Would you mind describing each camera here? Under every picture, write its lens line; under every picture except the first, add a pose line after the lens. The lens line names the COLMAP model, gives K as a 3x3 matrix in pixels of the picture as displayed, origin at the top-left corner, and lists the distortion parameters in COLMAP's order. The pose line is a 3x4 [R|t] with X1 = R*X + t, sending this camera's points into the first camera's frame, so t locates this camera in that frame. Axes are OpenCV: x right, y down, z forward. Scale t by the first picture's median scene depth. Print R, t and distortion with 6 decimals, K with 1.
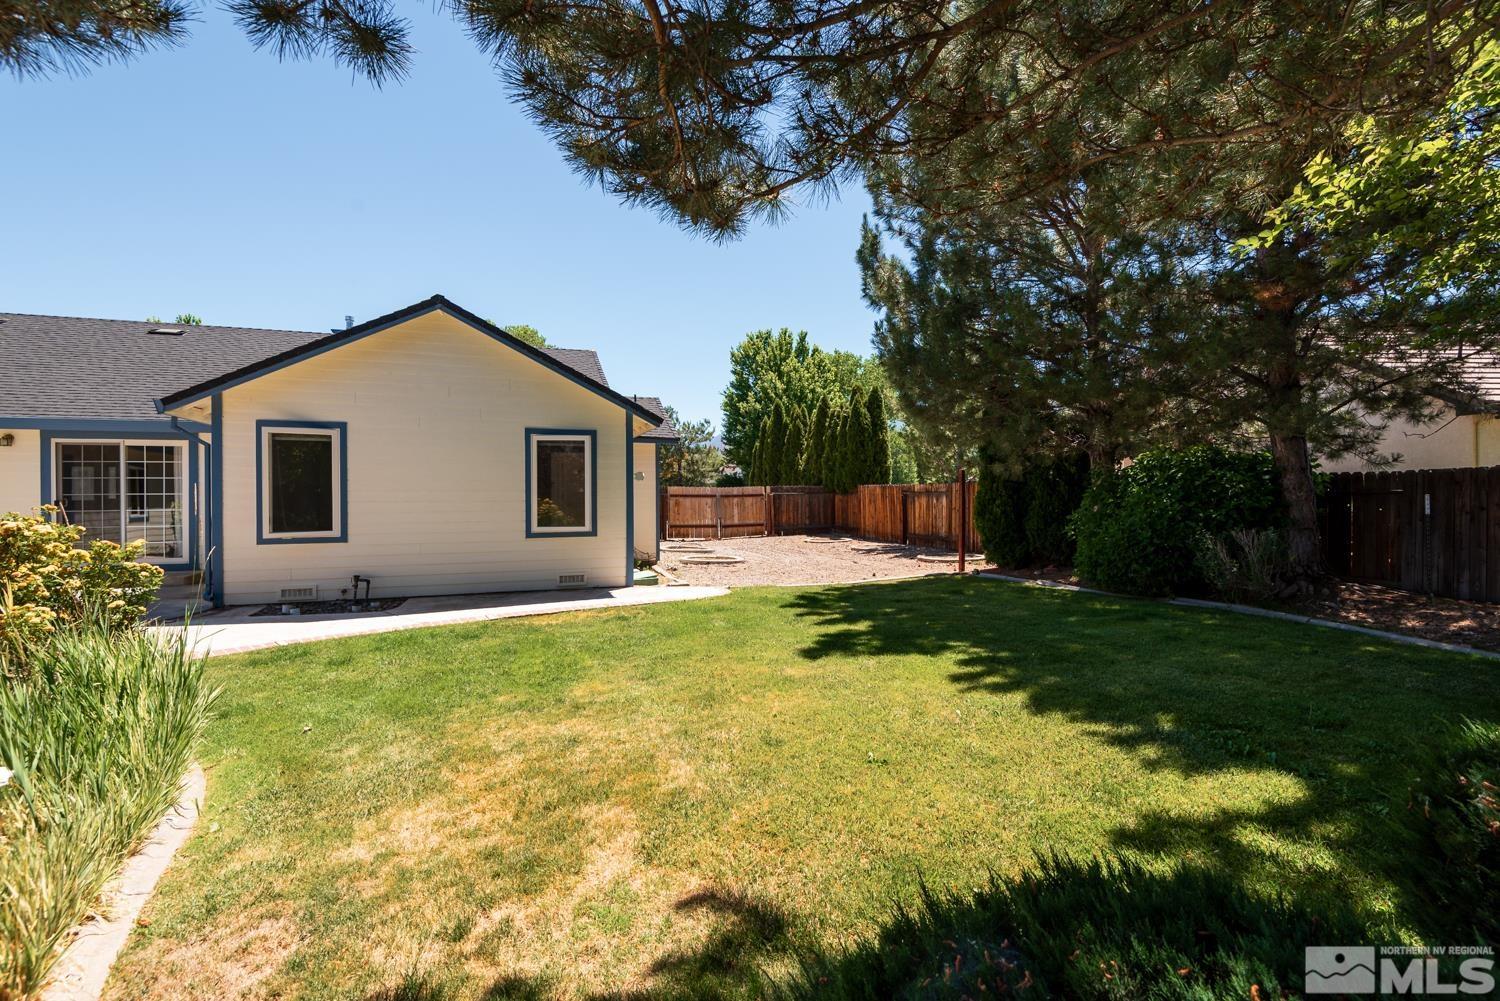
lens RADIAL K [[693.6, 0, 743.0], [0, 693.6, 492.1], [0, 0, 1]] dist [0.032245, -0.019196]
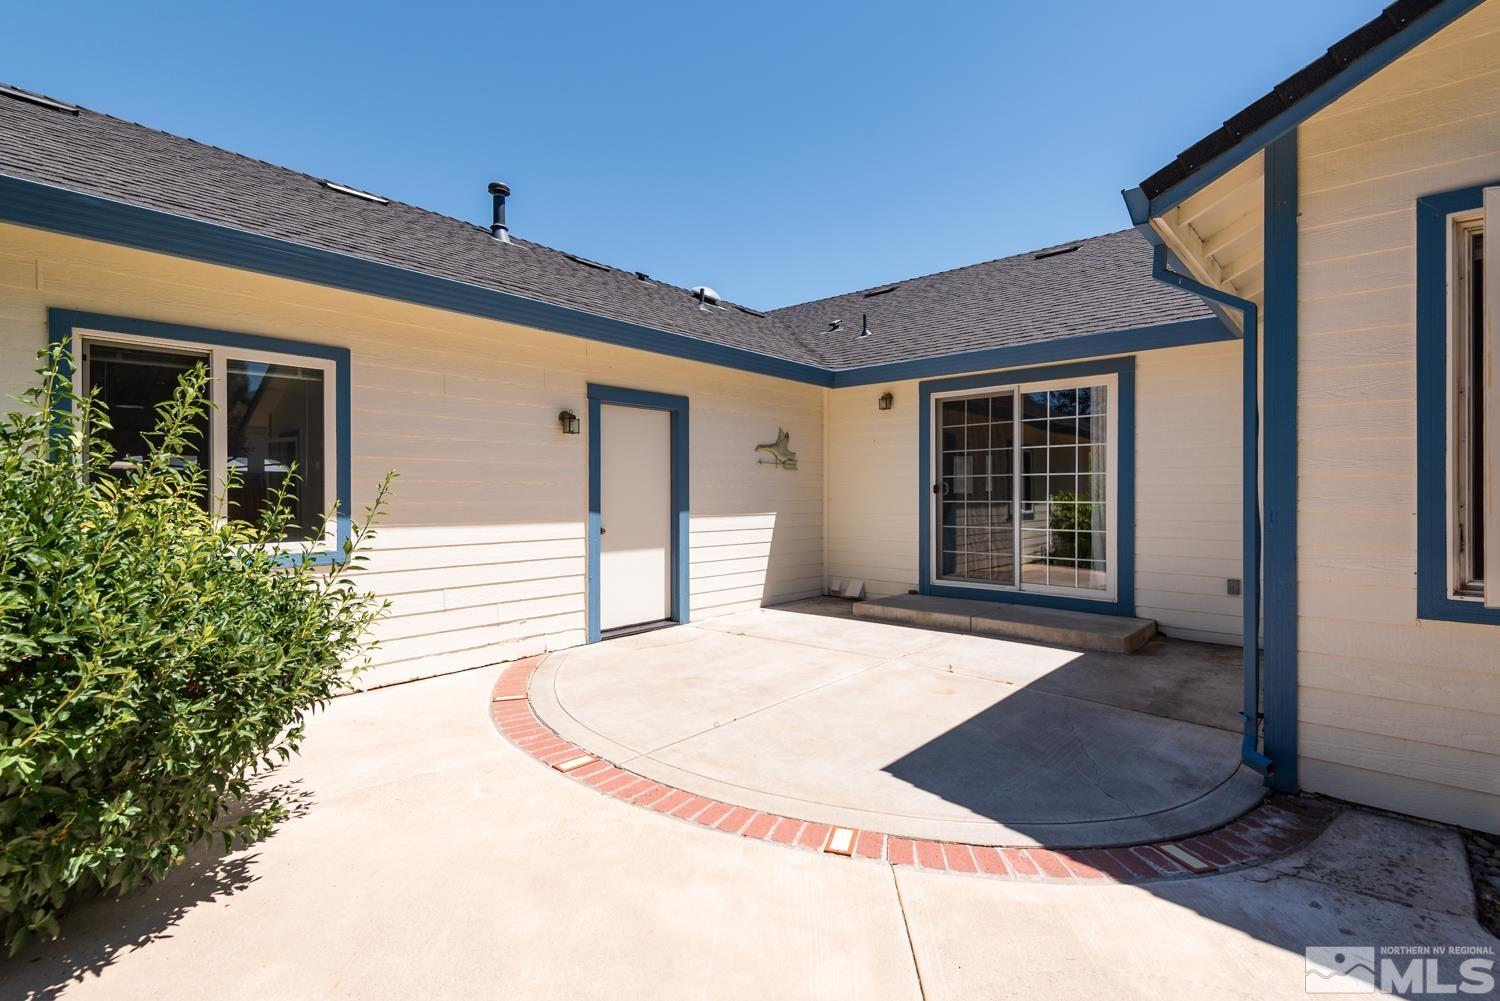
lens RADIAL K [[686.0, 0, 747.7], [0, 686.0, 487.2], [0, 0, 1]] dist [0.001263, -0.018724]
pose [[0.490331, -0.003573, -0.871529, -0.589952], [-0.007254, 0.999940, -0.008180, 0.025272], [0.871506, 0.010333, 0.490276, 0.622567]]
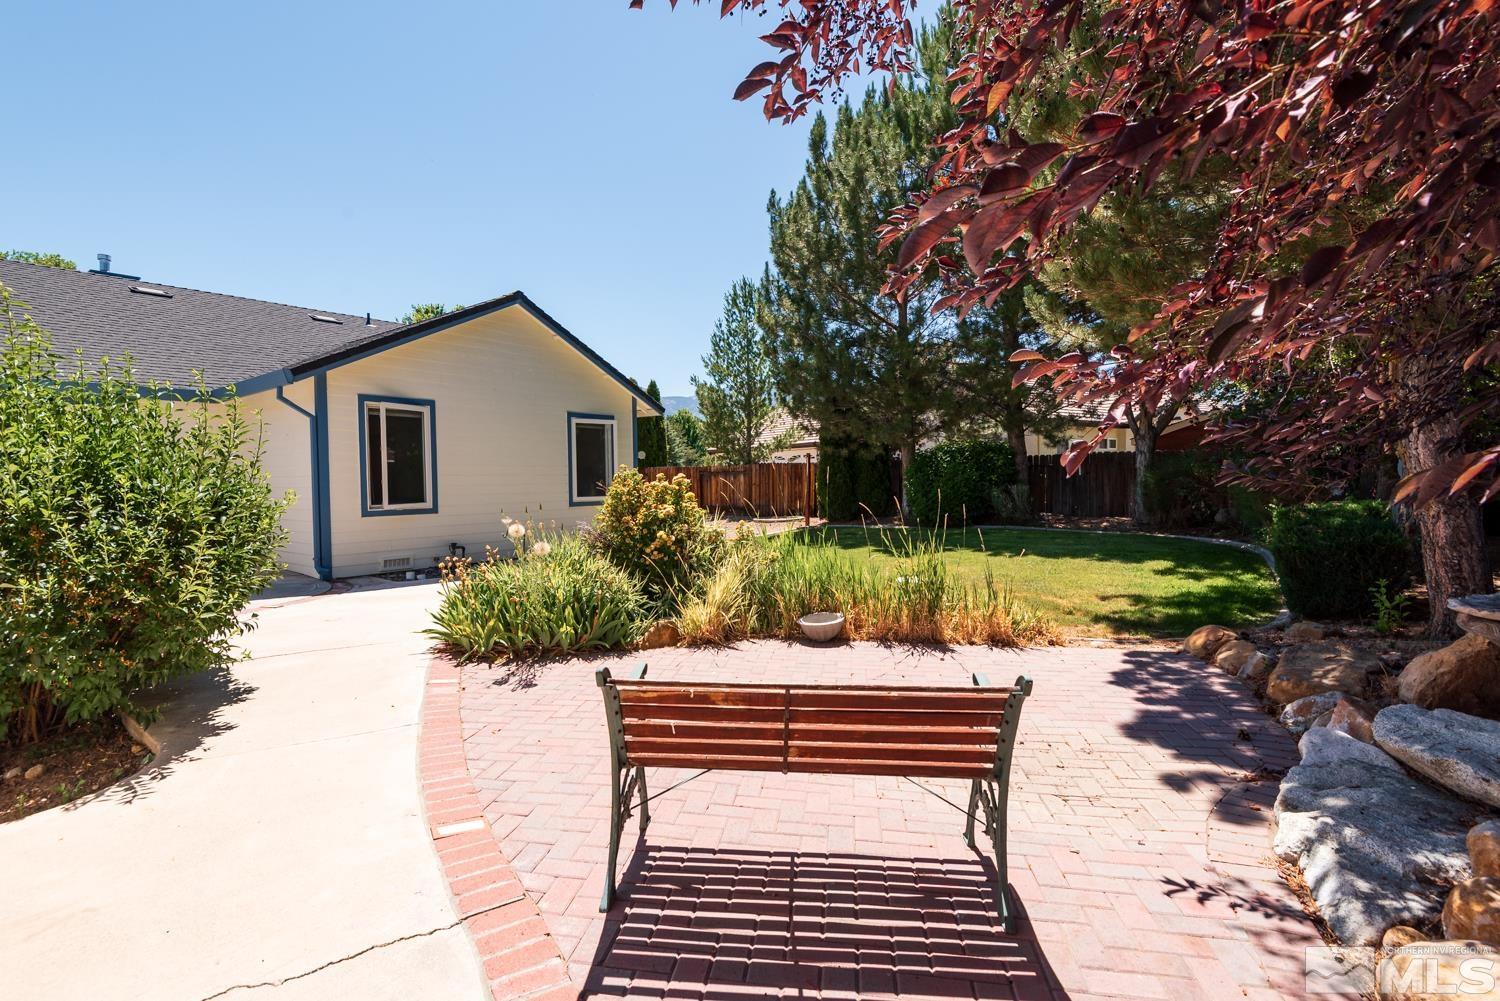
lens RADIAL K [[689.6, 0, 744.7], [0, 689.6, 494.2], [0, 0, 1]] dist [0.000789, -0.024178]
pose [[0.845113, -0.021600, 0.534151, -0.763280], [0.012950, 0.999717, 0.019938, 0.029142], [-0.534431, -0.009932, 0.845154, -0.144065]]
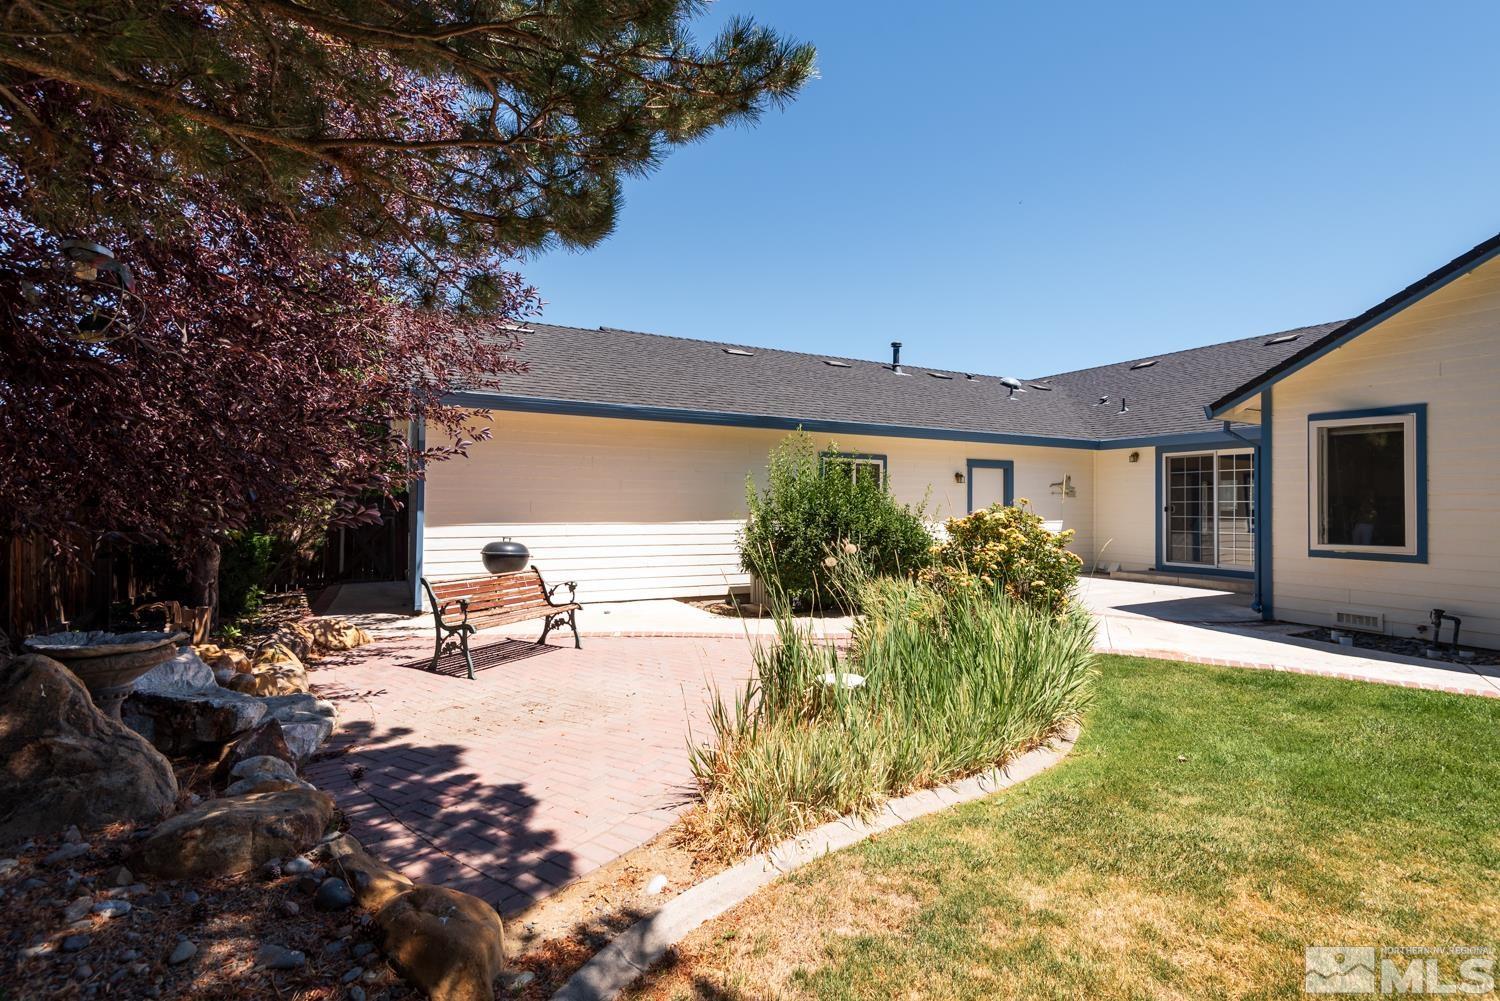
lens RADIAL K [[693.6, 0, 743.0], [0, 693.6, 492.1], [0, 0, 1]] dist [0.032245, -0.019196]
pose [[0.139156, -0.012868, -0.990187, 0.079680], [-0.012985, 0.999806, -0.014818, 0.016811], [0.990185, 0.014919, 0.138962, 0.179072]]
